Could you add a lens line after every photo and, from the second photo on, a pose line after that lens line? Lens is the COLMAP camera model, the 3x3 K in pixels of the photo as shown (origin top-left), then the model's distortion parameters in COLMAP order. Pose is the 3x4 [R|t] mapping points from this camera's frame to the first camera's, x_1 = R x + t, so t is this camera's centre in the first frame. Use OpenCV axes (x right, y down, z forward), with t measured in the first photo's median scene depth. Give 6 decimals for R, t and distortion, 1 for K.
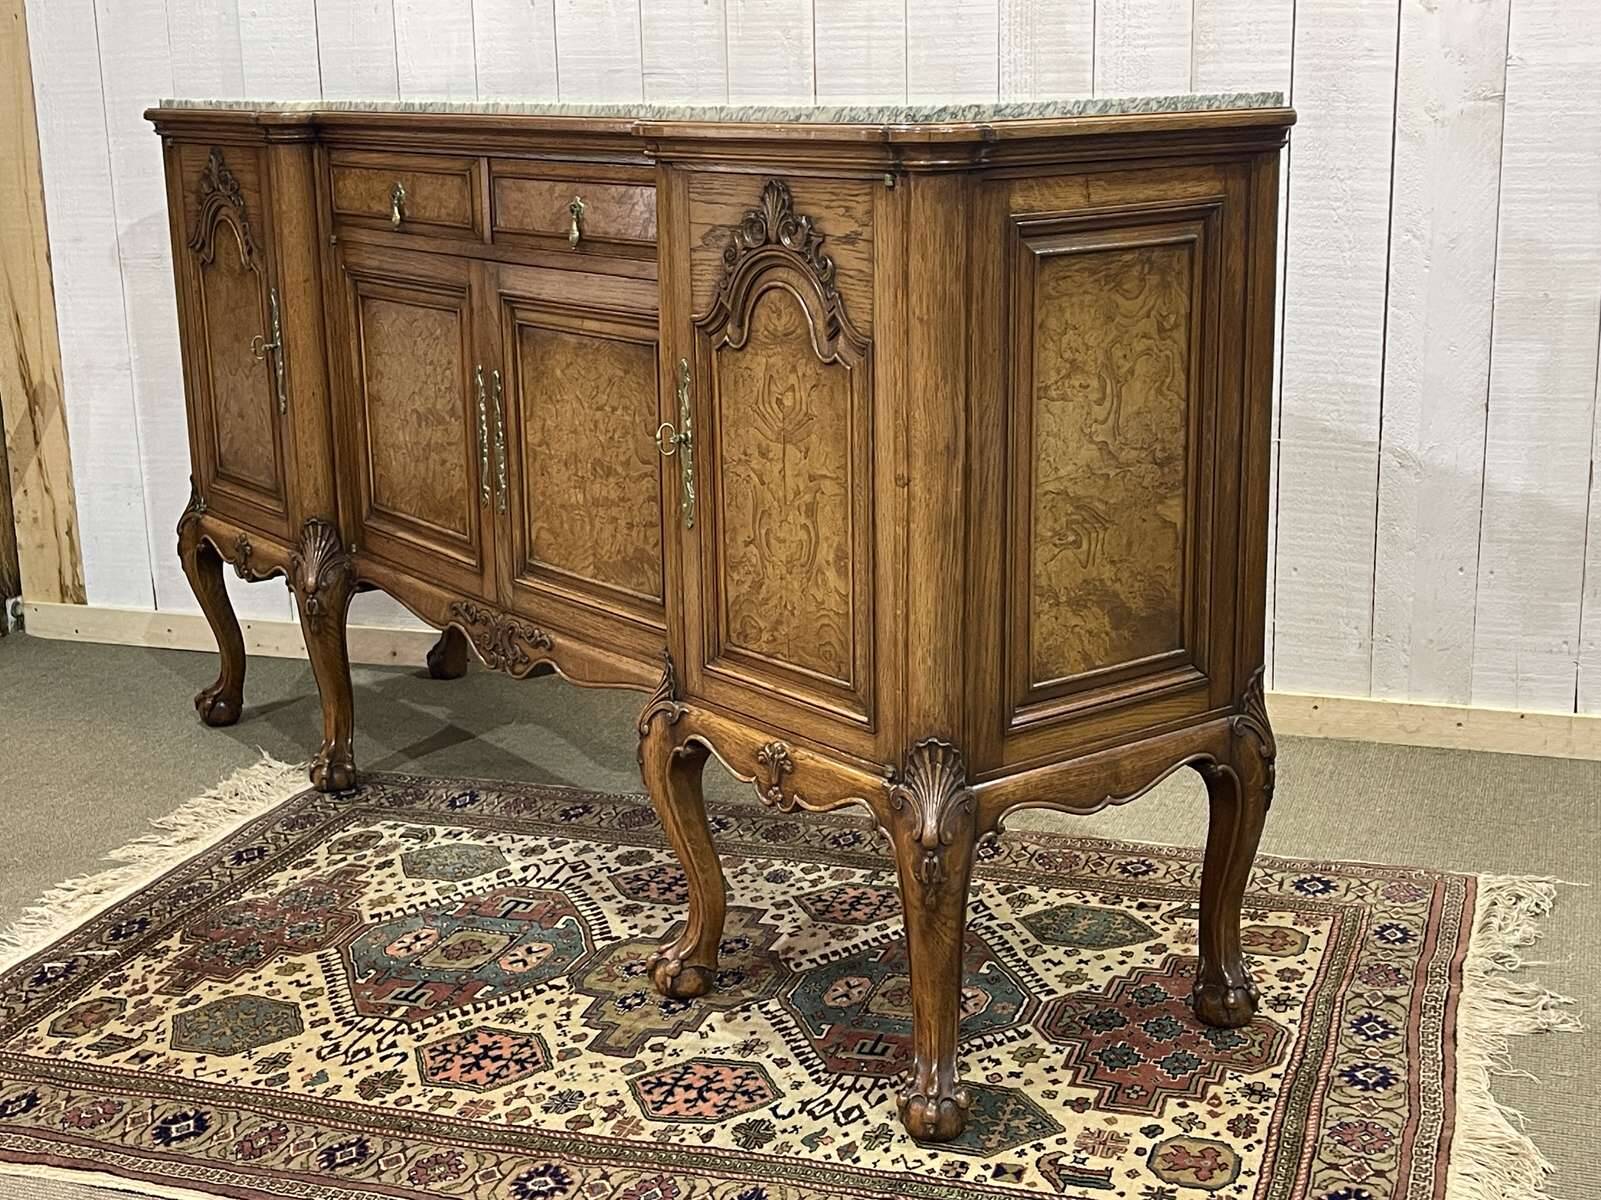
lens RADIAL K [[2205.6, 0, 799.4], [0, 2205.6, 611.3], [0, 0, 1]] dist [0.027029, 0.000000]
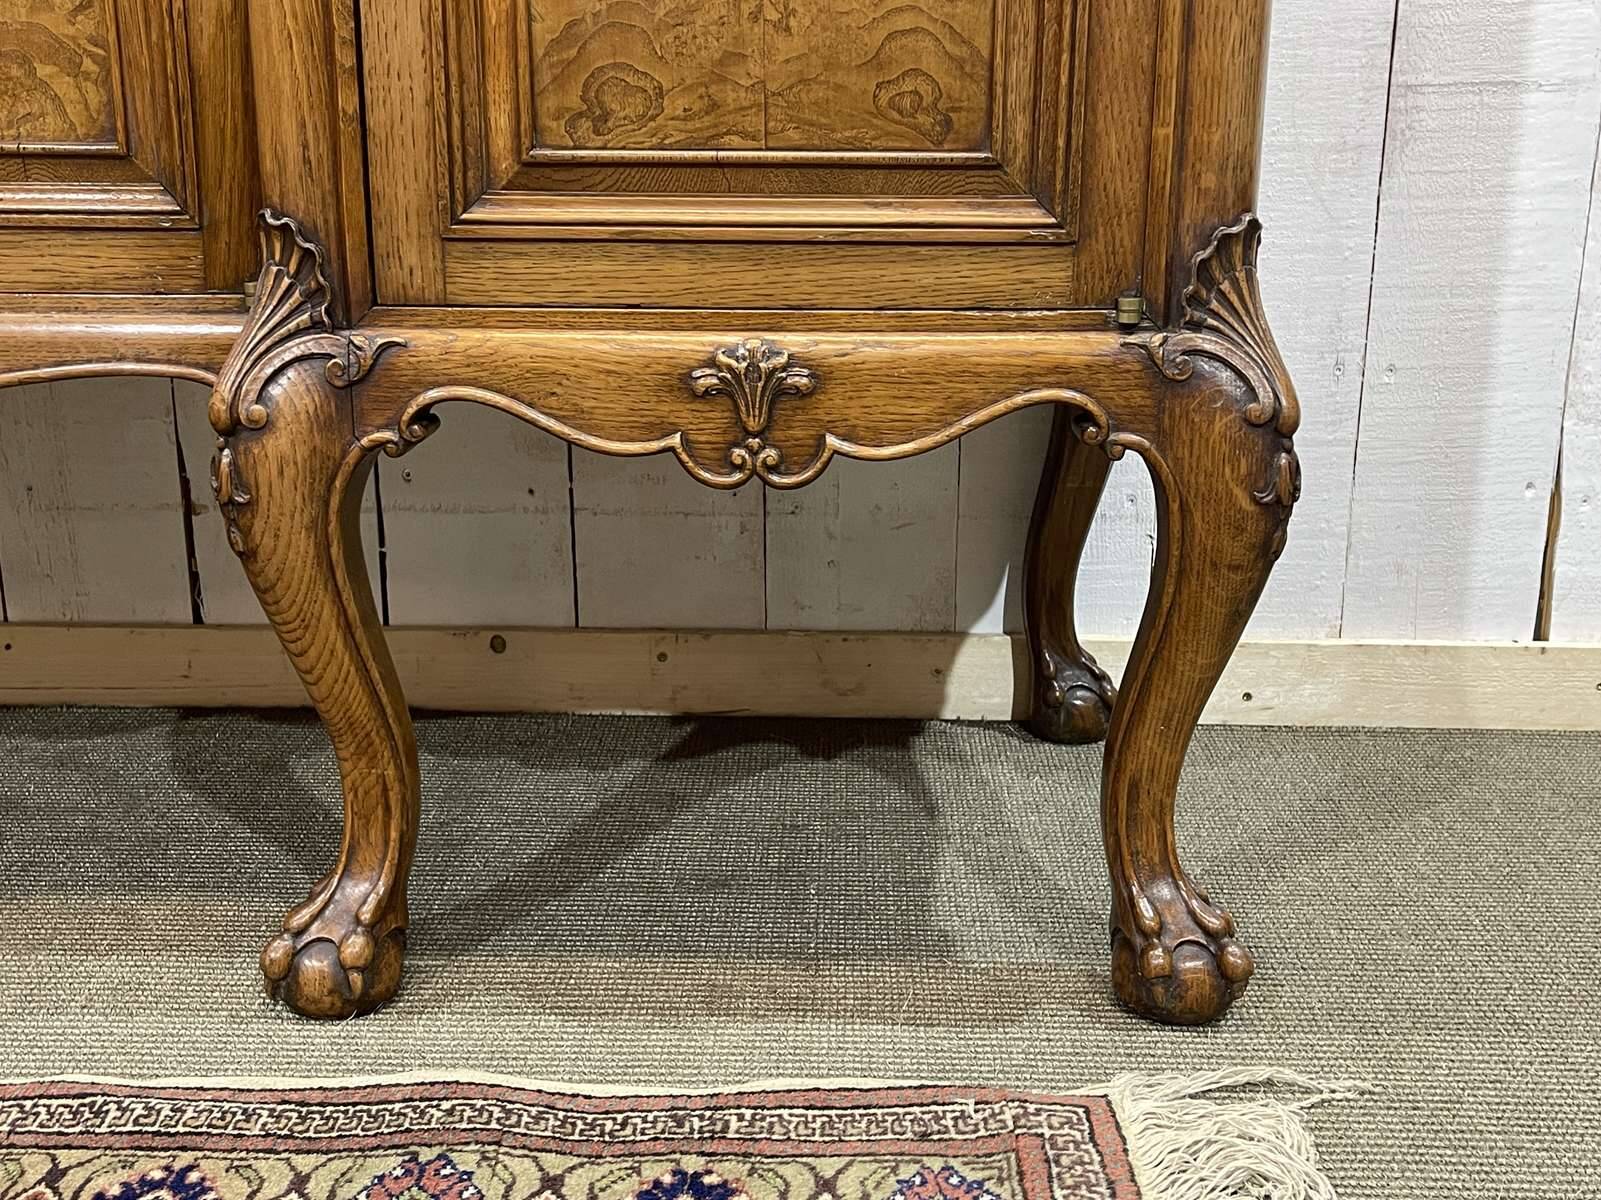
lens RADIAL K [[1807.0, 0, 807.2], [0, 1807.0, 601.3], [0, 0, 1]] dist [0.042273, 0.000000]
pose [[0.612655, -0.193909, 0.766194, -0.290157], [0.175897, 0.978575, 0.107010, 0.072620], [-0.770528, 0.069211, 0.633637, 0.733083]]
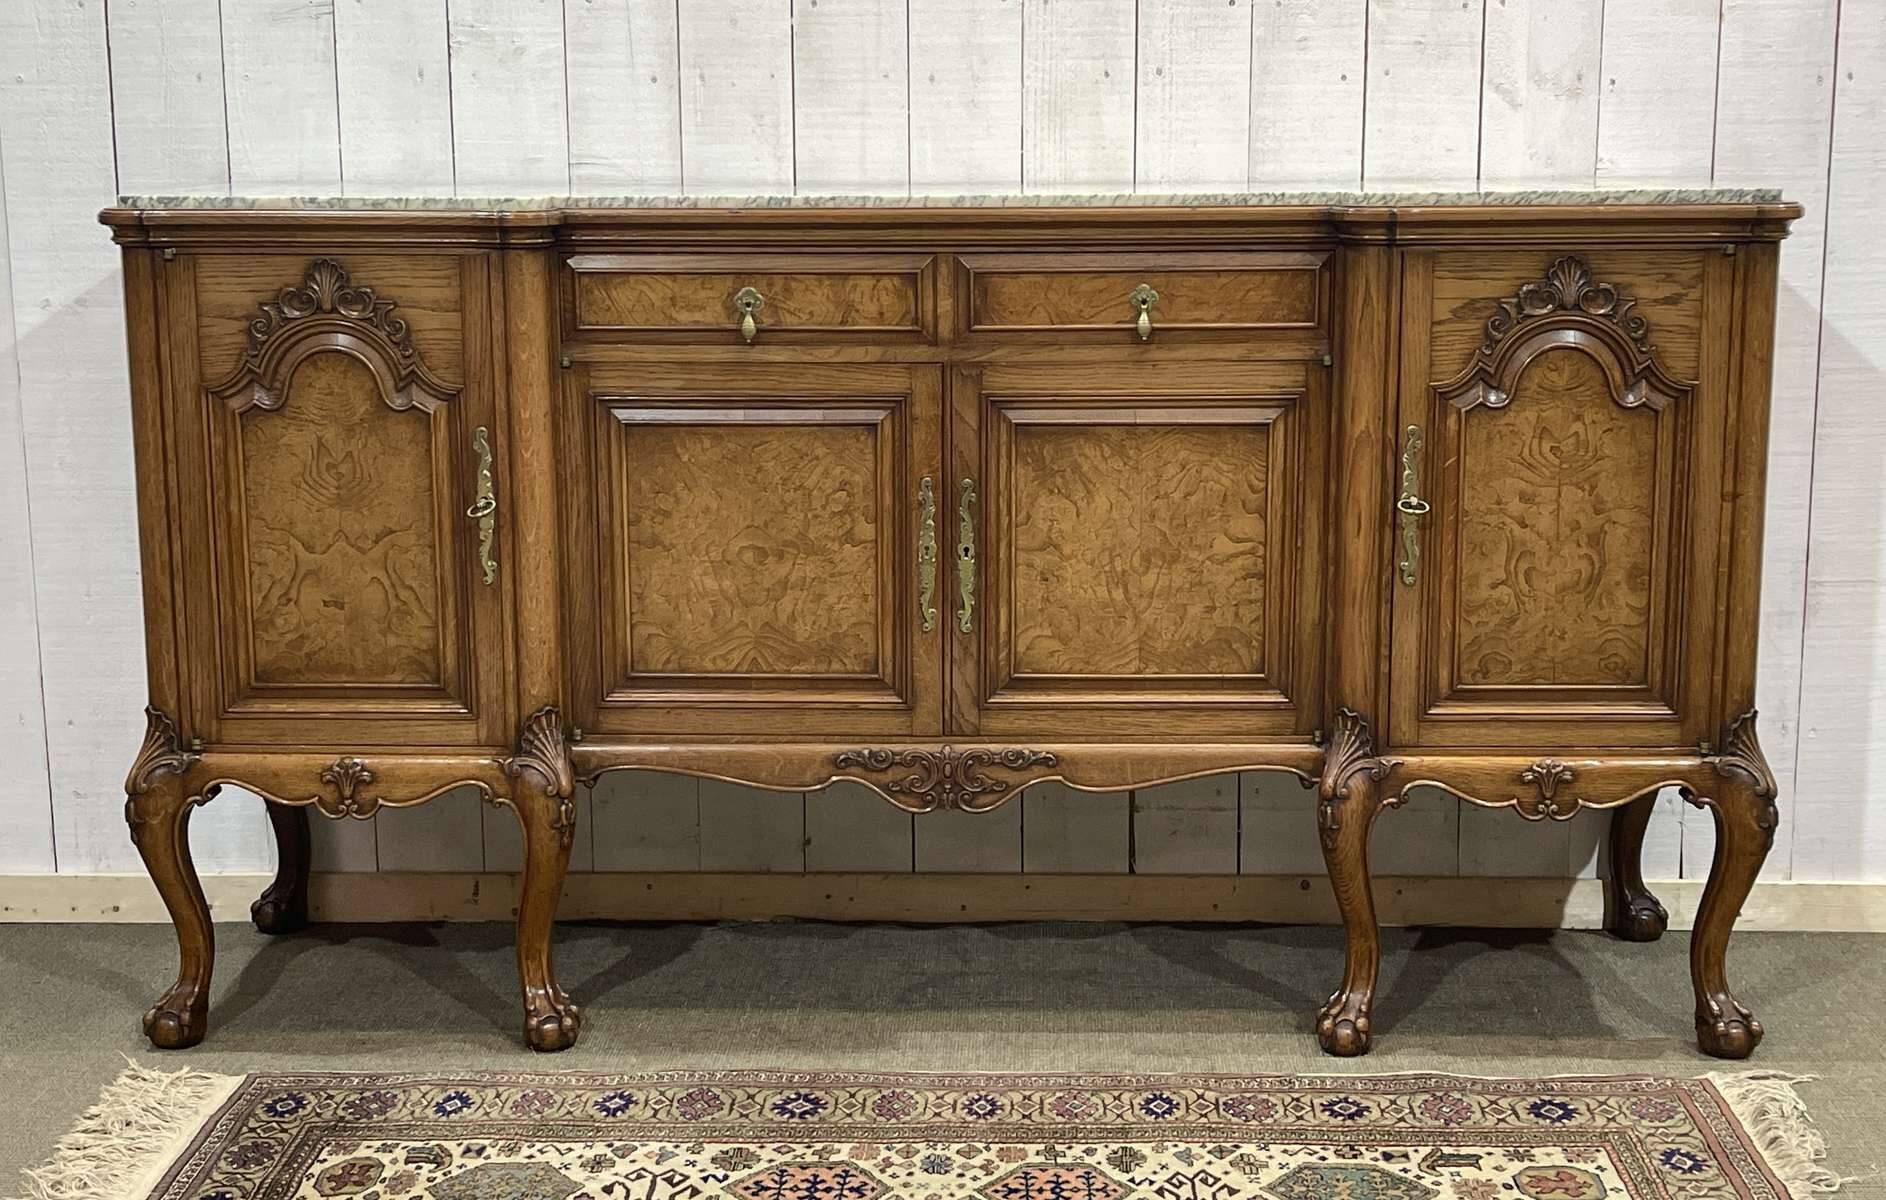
lens RADIAL K [[2551.5, 0, 956.2], [0, 2551.5, 564.8], [0, 0, 1]] dist [0.045901, 0.000000]
pose [[0.621297, -0.123758, 0.773740, -1.133631], [0.183980, 0.982884, 0.009479, -0.099148], [-0.761670, 0.136463, 0.633432, 0.387865]]
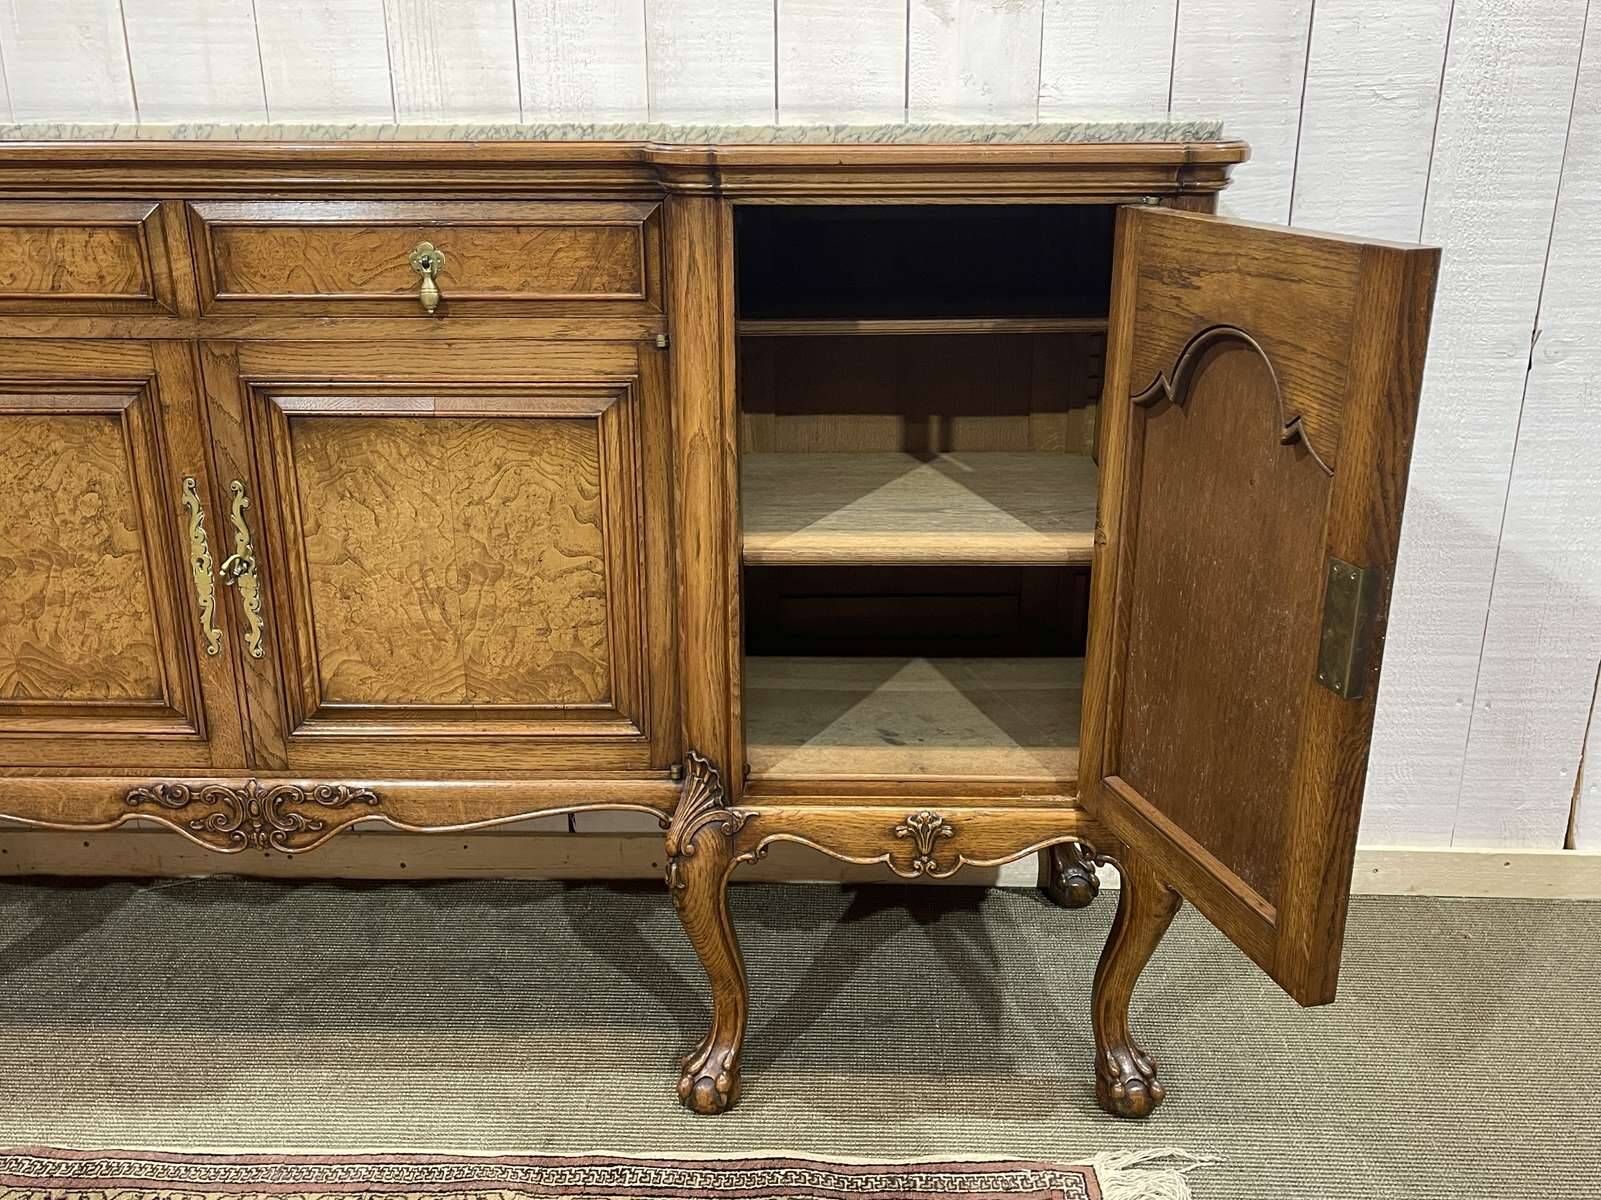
lens RADIAL K [[1515.4, 0, 811.4], [0, 1515.4, 613.8], [0, 0, 1]] dist [0.035875, 0.000000]
pose [[0.622111, -0.252199, 0.741197, -0.486375], [0.181789, 0.967355, 0.176570, -0.142187], [-0.761532, 0.024895, 0.647649, 0.592011]]
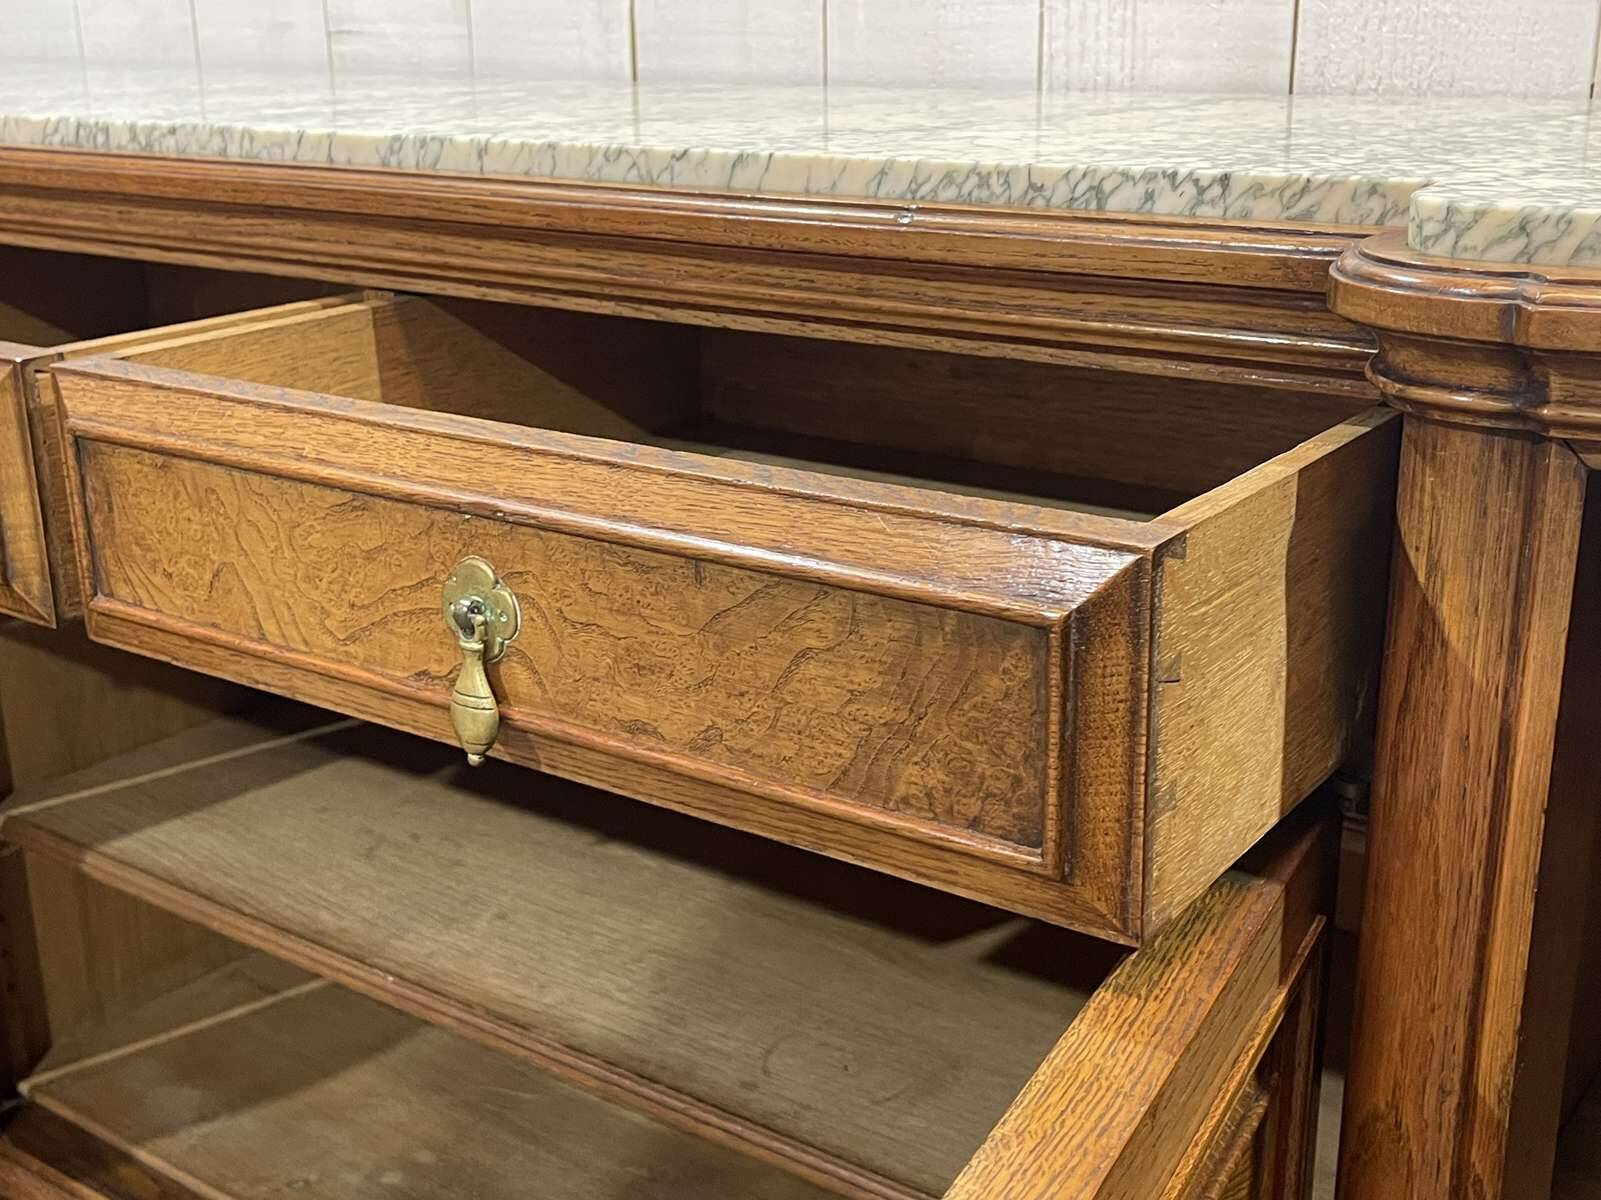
lens RADIAL K [[1949.9, 0, 776.1], [0, 1949.9, 575.9], [0, 0, 1]] dist [0.014887, 0.000000]
pose [[0.958087, -0.077198, 0.275880, -0.198278], [0.063952, 0.996341, 0.056706, -0.200052], [-0.279248, -0.036686, 0.959518, 0.791311]]
